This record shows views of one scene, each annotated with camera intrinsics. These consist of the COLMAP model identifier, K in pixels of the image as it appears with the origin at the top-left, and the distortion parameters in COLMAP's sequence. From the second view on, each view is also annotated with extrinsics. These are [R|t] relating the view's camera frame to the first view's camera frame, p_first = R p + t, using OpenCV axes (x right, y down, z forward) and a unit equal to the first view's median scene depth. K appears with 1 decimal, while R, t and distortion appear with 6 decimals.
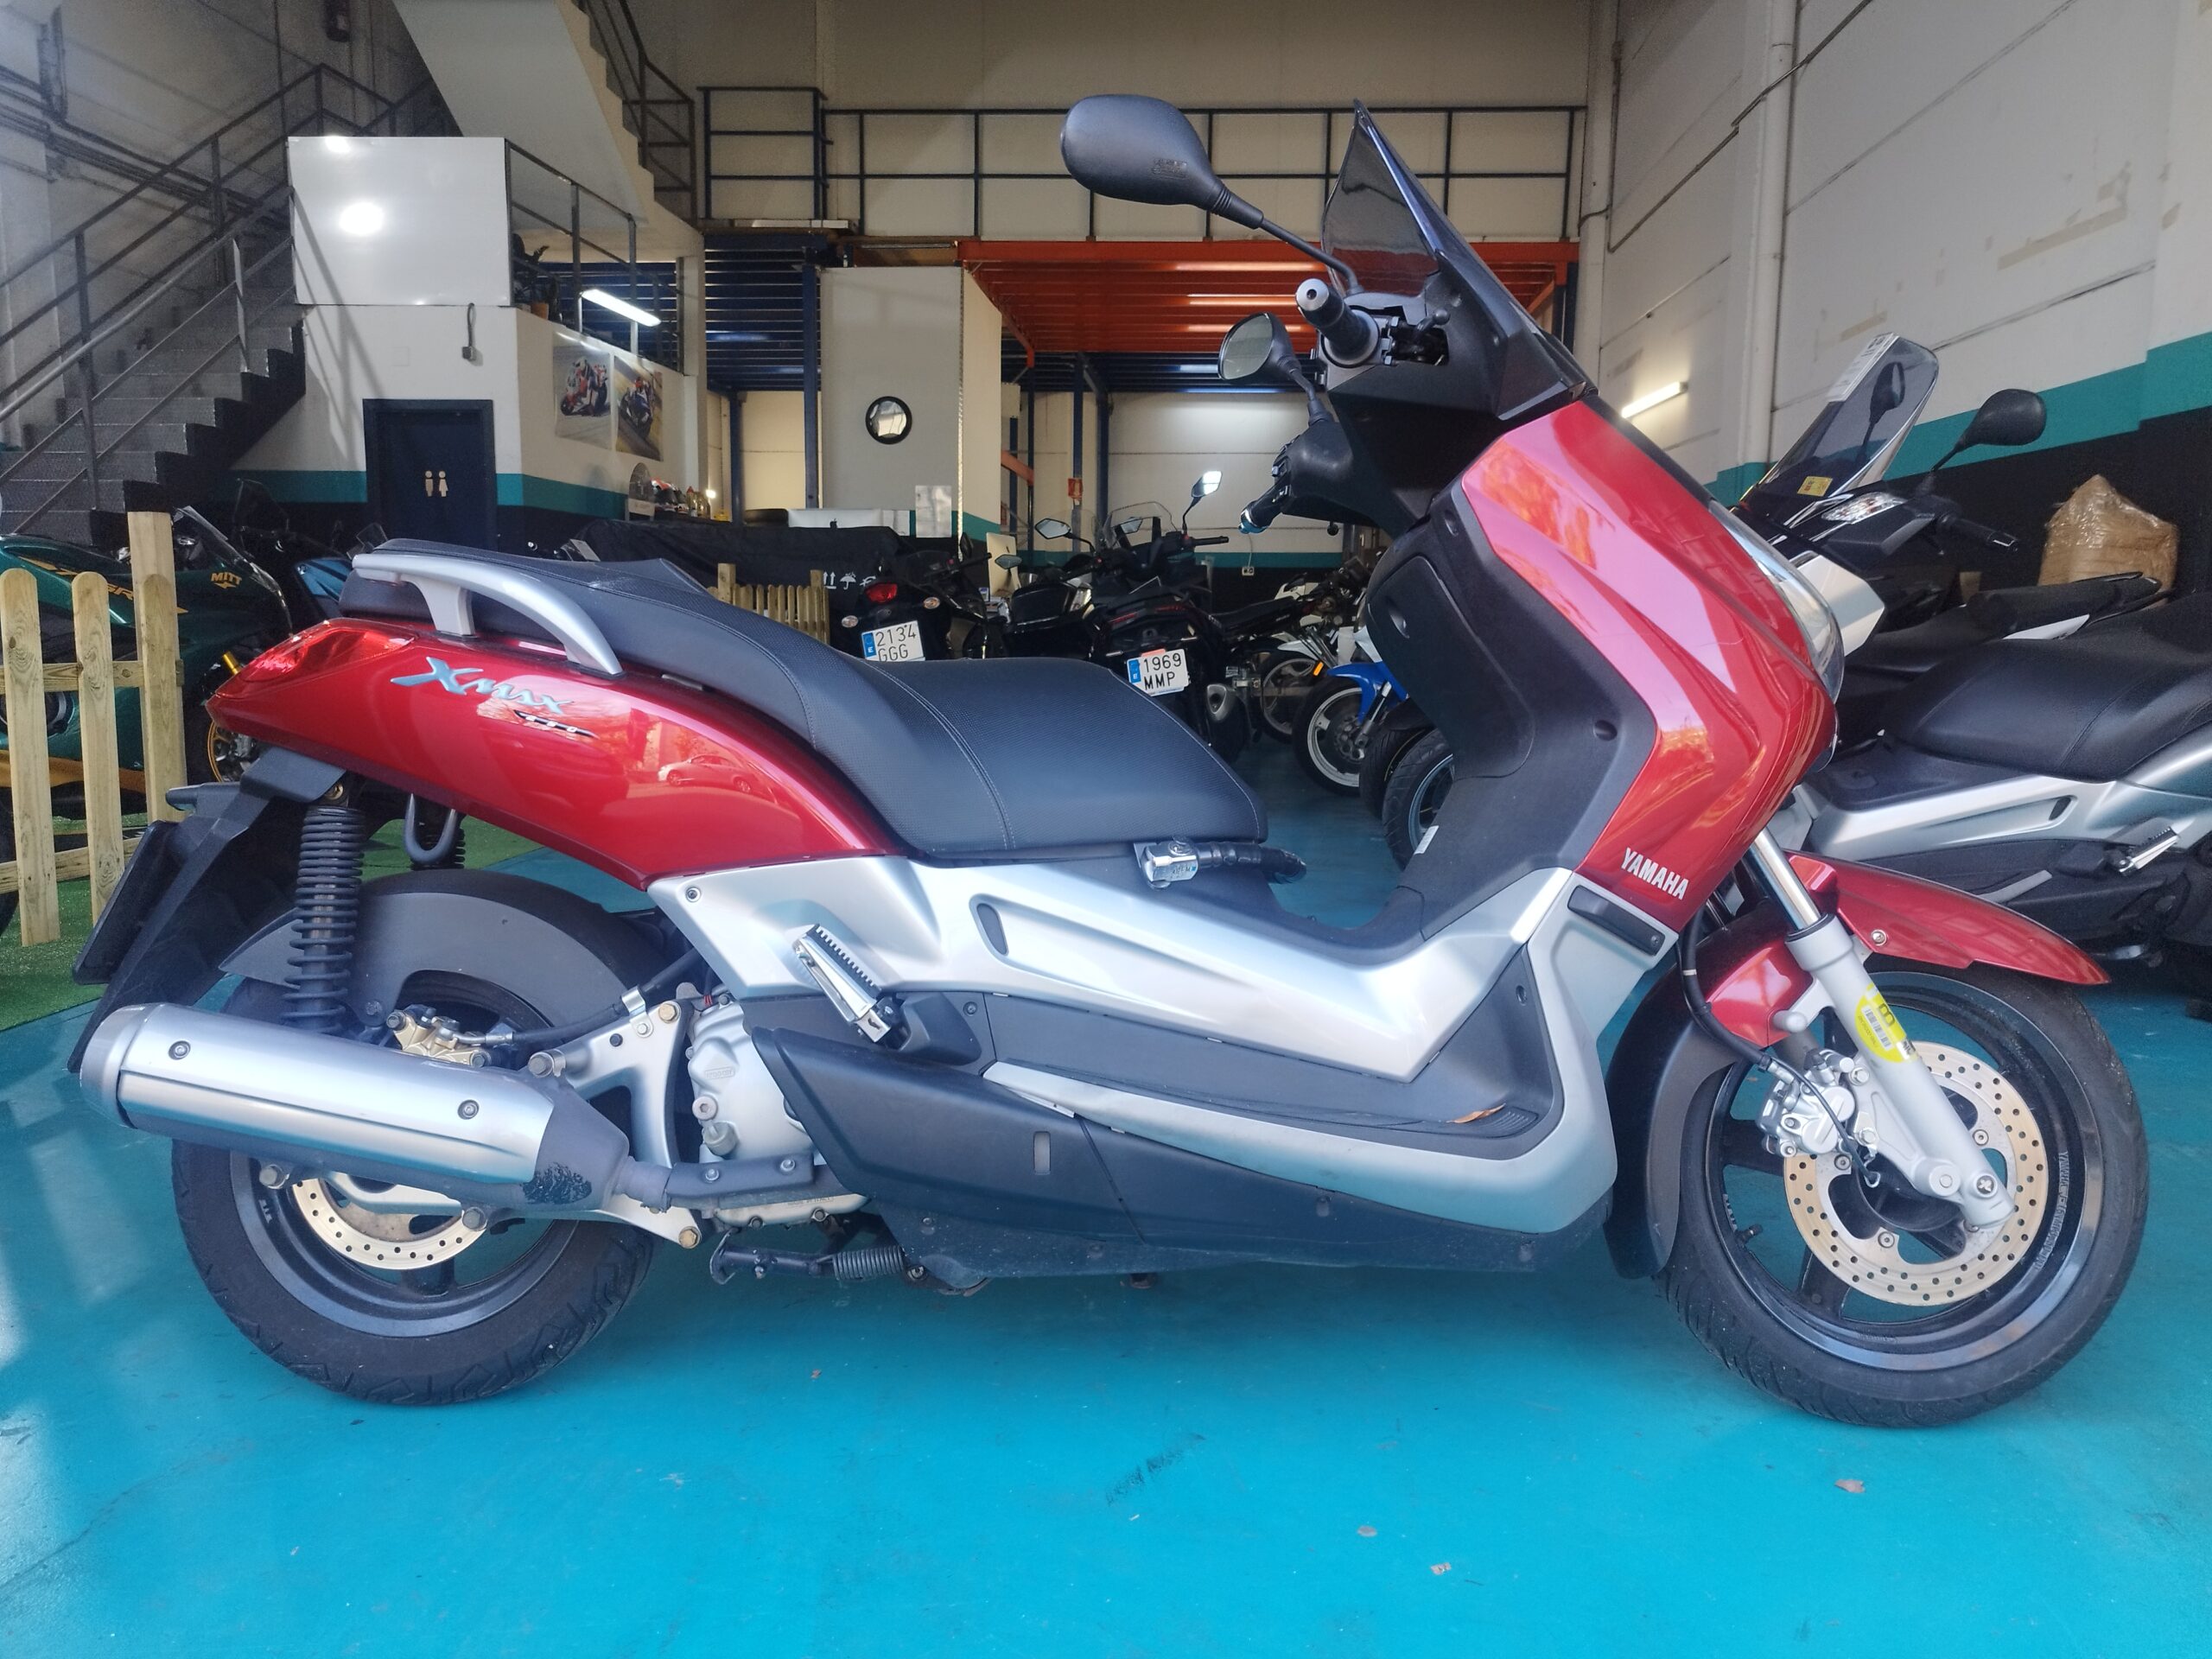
lens RADIAL K [[1599.9, 0, 1099.3], [0, 1599.9, 822.1], [0, 0, 1]] dist [0.017505, -0.006385]
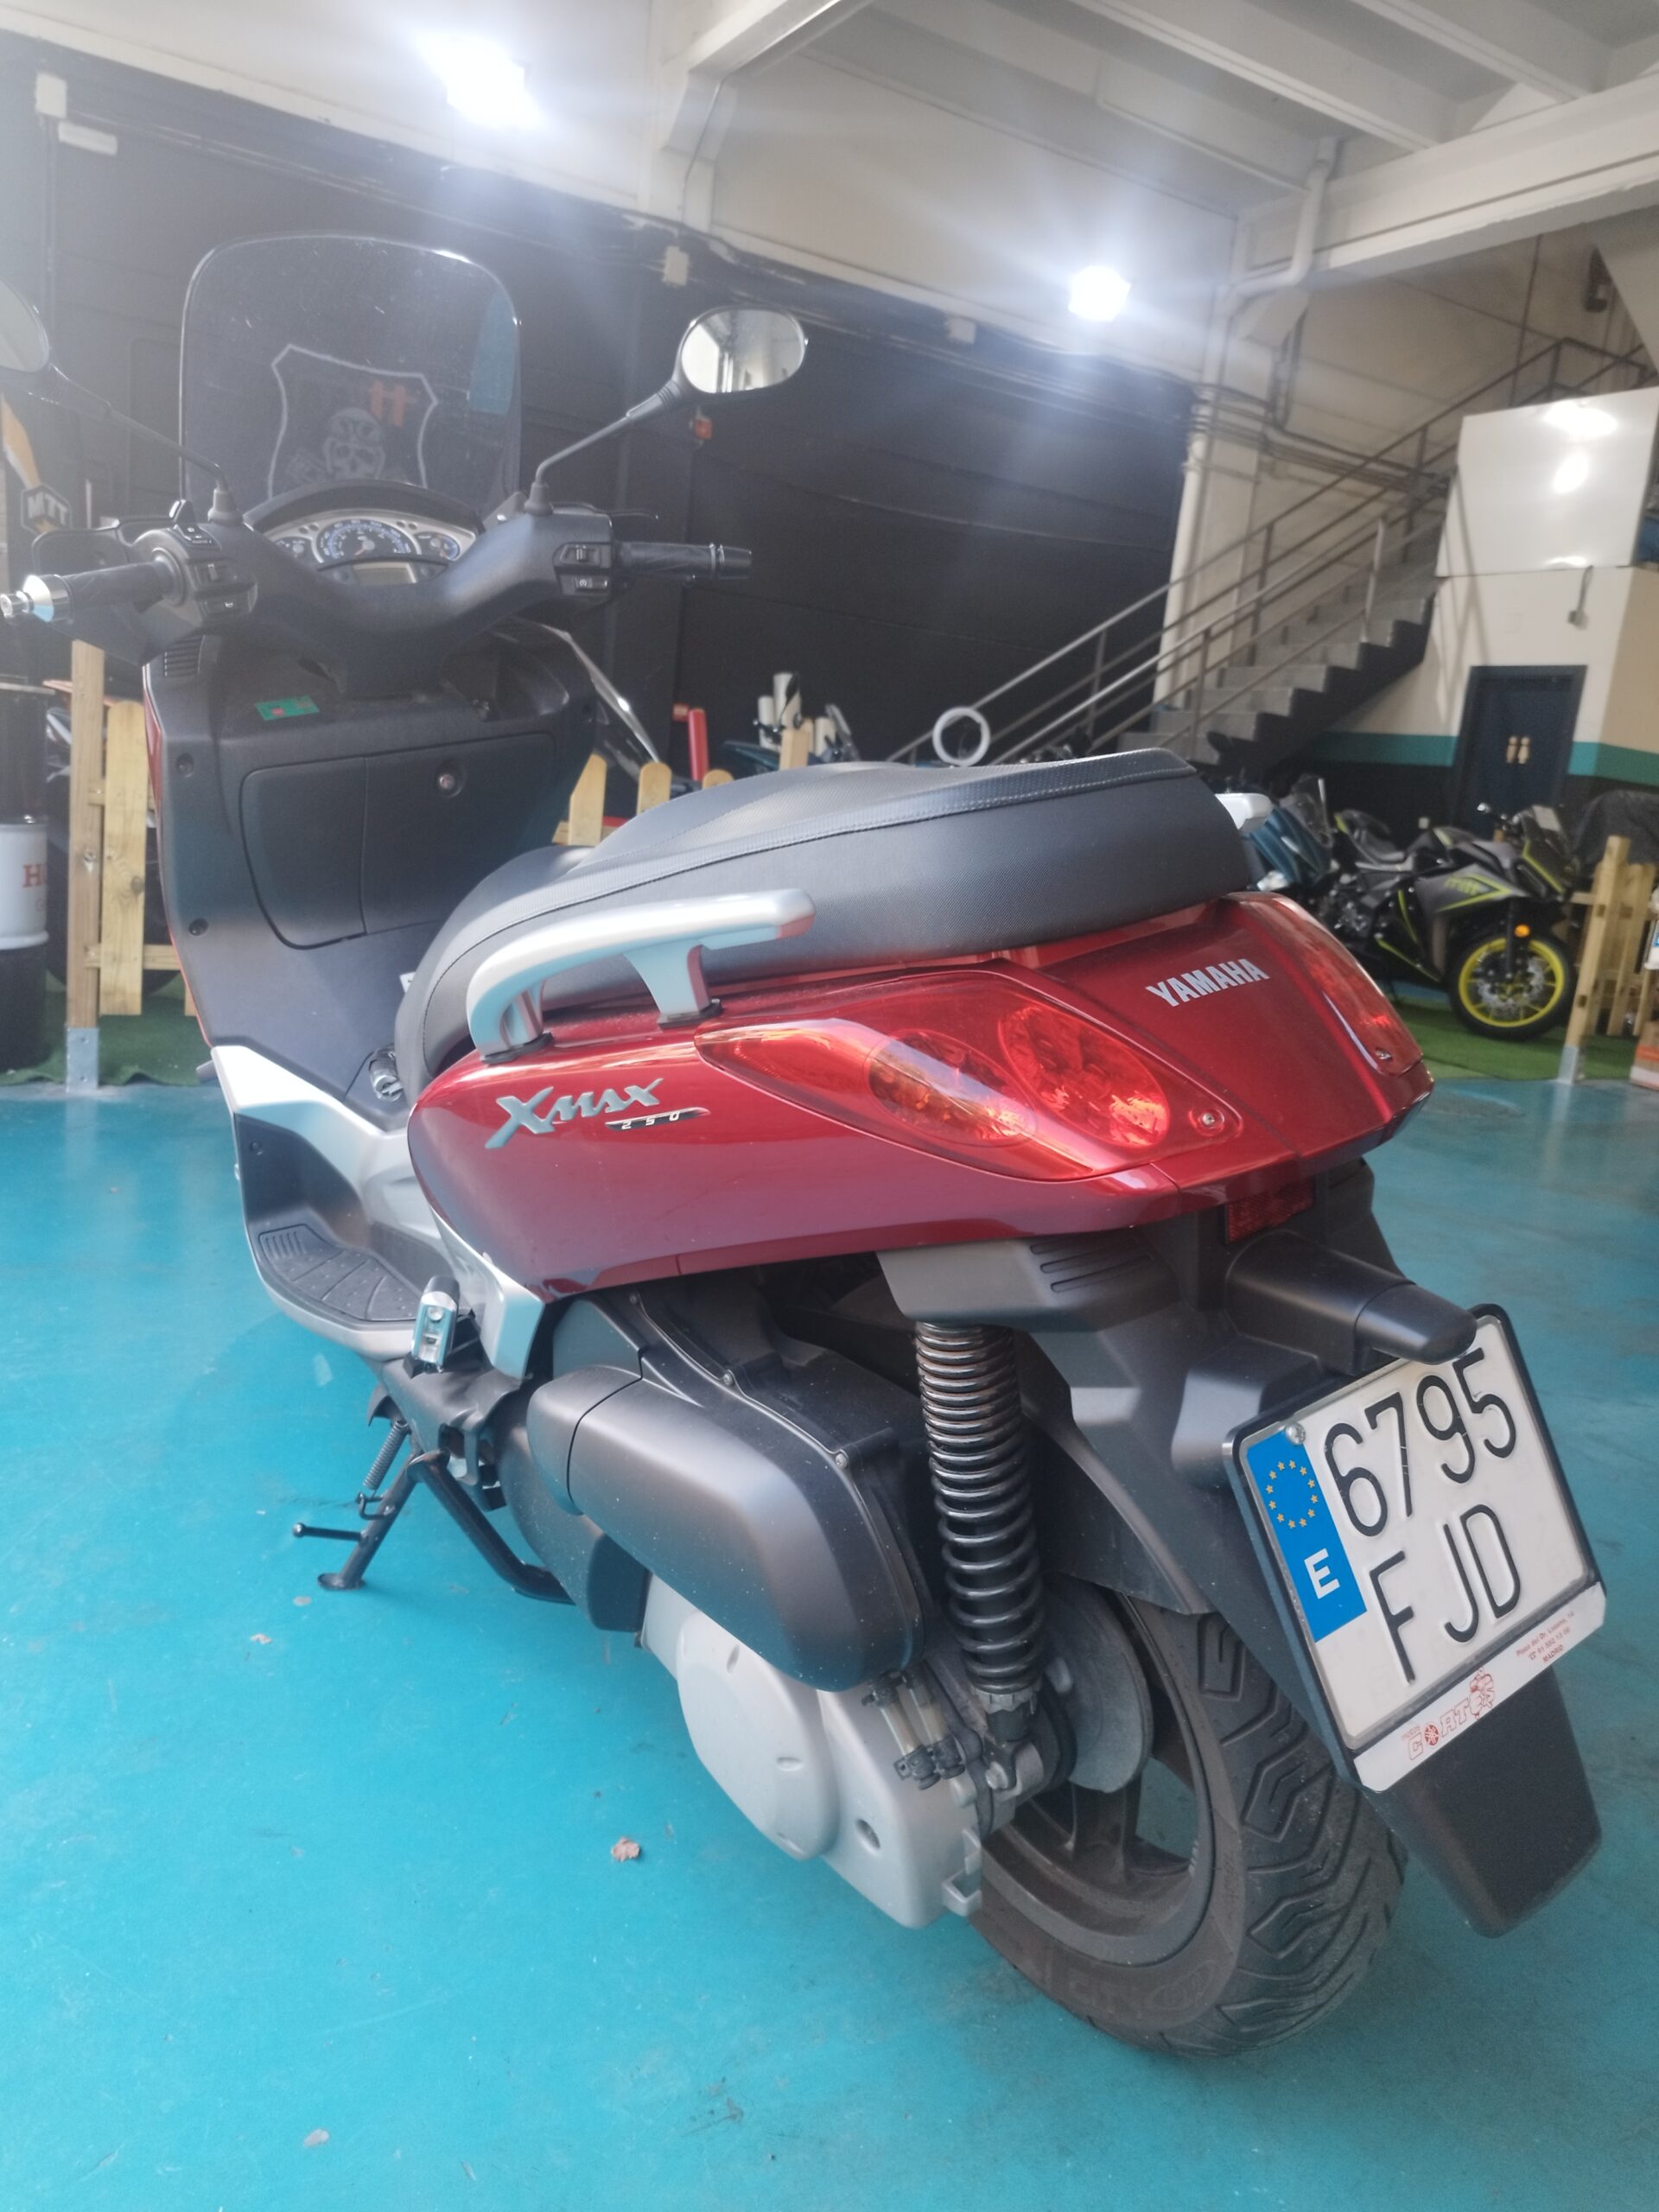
lens RADIAL K [[1599.9, 0, 830.6], [0, 1599.9, 1096.6], [0, 0, 1]] dist [0.017505, -0.006385]
pose [[0.590263, 0.204967, -0.780755, 0.160852], [-0.208549, 0.973110, 0.097798, -0.010598], [0.779806, 0.105099, 0.617136, 0.077571]]
